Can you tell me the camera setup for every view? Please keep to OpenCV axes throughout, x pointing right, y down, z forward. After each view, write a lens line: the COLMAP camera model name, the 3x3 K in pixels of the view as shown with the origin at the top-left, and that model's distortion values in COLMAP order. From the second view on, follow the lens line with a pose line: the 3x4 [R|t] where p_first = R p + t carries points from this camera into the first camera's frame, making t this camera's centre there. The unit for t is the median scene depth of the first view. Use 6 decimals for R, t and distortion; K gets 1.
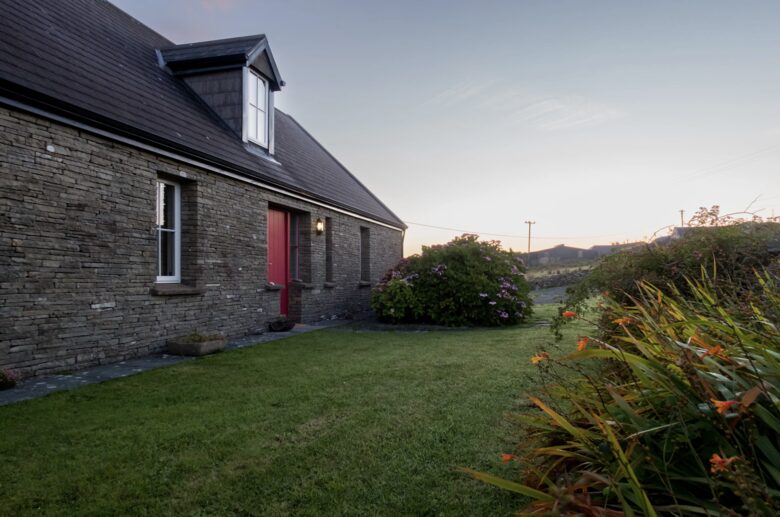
lens RADIAL K [[565.3, 0, 380.2], [0, 565.3, 259.1], [0, 0, 1]] dist [0.000437, 0.000111]
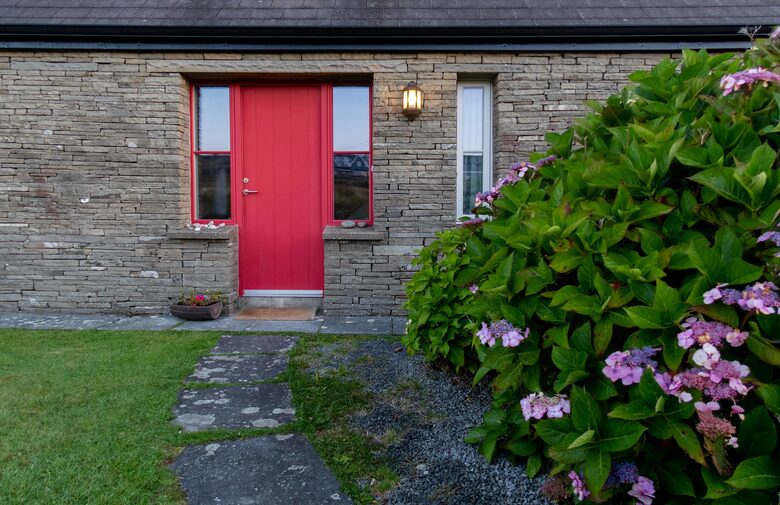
lens RADIAL K [[575.1, 0, 390.0], [0, 575.1, 252.5], [0, 0, 1]] dist [-0.002269, 0.003686]
pose [[0.232140, 0.037816, -0.971947, 0.412539], [0.012807, 0.999039, 0.041929, 0.050241], [0.972598, -0.022181, 0.231433, 1.150656]]
